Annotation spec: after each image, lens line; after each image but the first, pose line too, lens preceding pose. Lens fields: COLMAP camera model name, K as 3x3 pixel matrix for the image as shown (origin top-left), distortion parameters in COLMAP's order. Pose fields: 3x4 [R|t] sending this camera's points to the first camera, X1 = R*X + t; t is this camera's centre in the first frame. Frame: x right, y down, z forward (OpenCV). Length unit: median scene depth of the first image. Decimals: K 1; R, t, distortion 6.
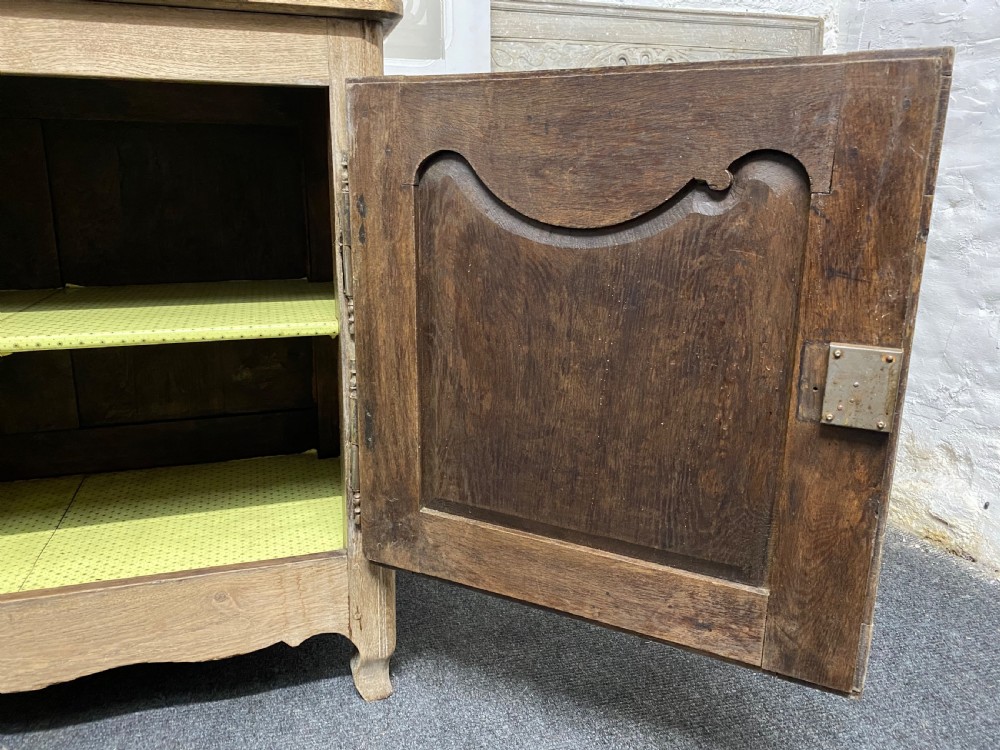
lens RADIAL K [[771.5, 0, 499.8], [0, 771.5, 369.3], [0, 0, 1]] dist [0.010963, 0.002417]
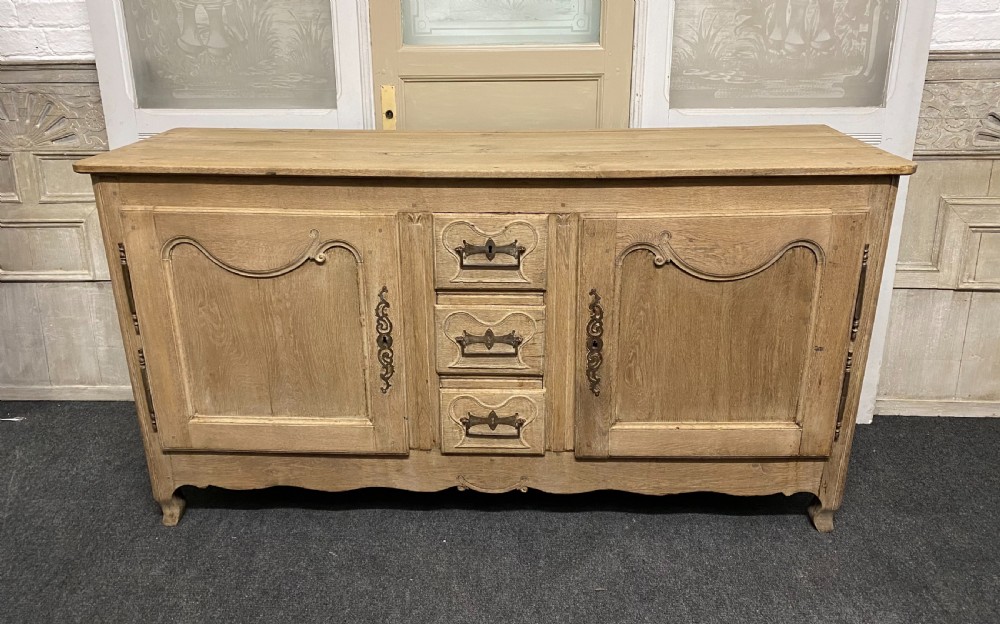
lens RADIAL K [[766.5, 0, 497.0], [0, 766.5, 297.1], [0, 0, 1]] dist [0.011377, -0.001138]
pose [[0.944594, 0.098154, -0.313222, -0.433164], [-0.055719, 0.988343, 0.141683, -0.354118], [0.323477, -0.116380, 0.939052, -0.949150]]
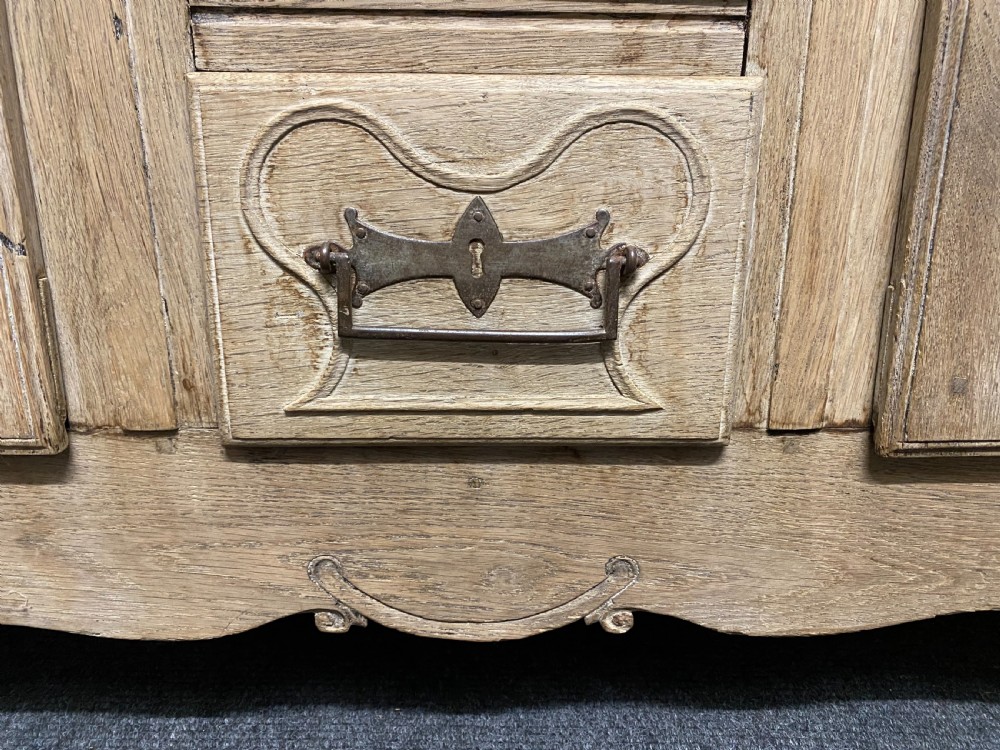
lens RADIAL K [[800.8, 0, 504.6], [0, 800.8, 374.2], [0, 0, 1]] dist [-0.006686, -0.007881]
pose [[0.959228, 0.075100, -0.272474, -0.895429], [-0.056336, 0.995511, 0.076059, 0.252307], [0.276963, -0.057608, 0.959152, 0.453404]]
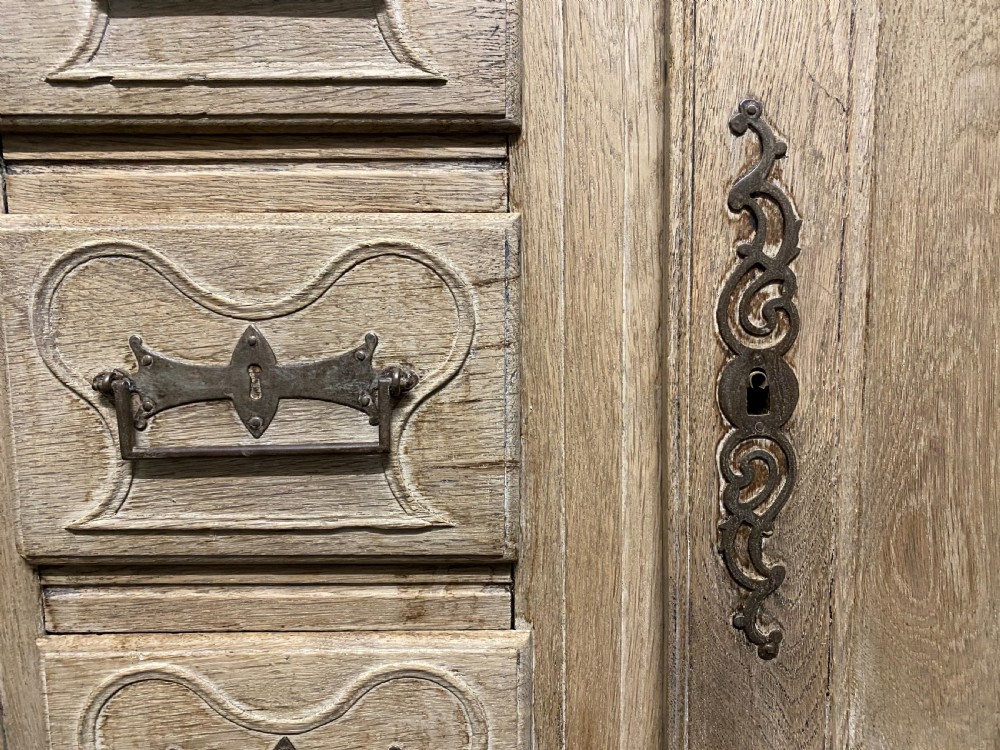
lens RADIAL K [[810.0, 0, 496.7], [0, 810.0, 362.6], [0, 0, 1]] dist [0.012557, -0.039905]
pose [[0.957210, 0.014253, -0.289042, -0.783764], [-0.043101, 0.994668, -0.093689, 0.033069], [0.286165, 0.102138, 0.952721, 0.412518]]
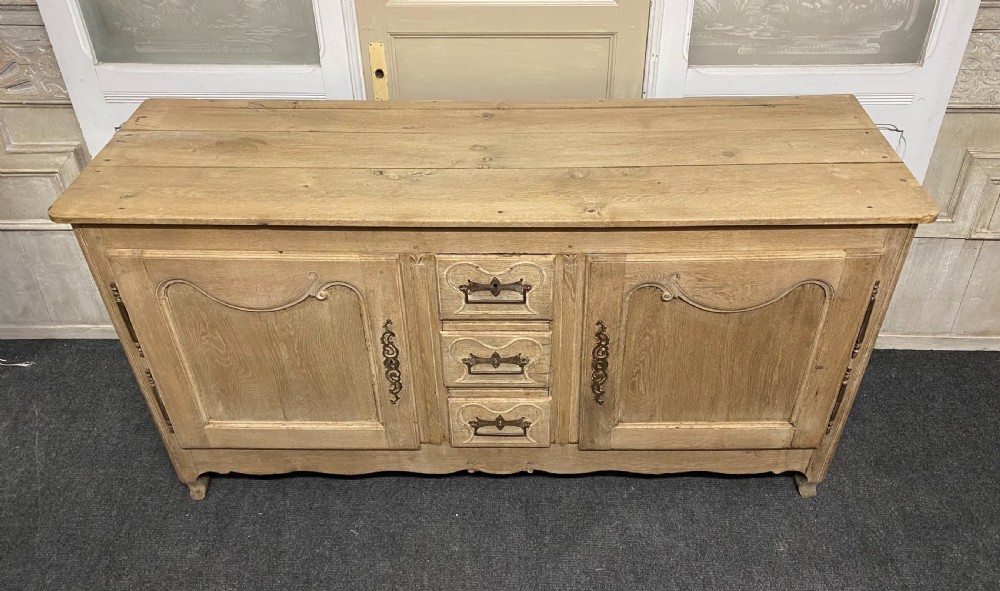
lens RADIAL K [[788.4, 0, 514.3], [0, 788.4, 291.5], [0, 0, 1]] dist [0.010448, 0.000670]
pose [[0.952113, 0.172533, -0.252415, -0.521531], [-0.049167, 0.901223, 0.430557, -0.969518], [0.301768, -0.397529, 0.866549, -0.811980]]
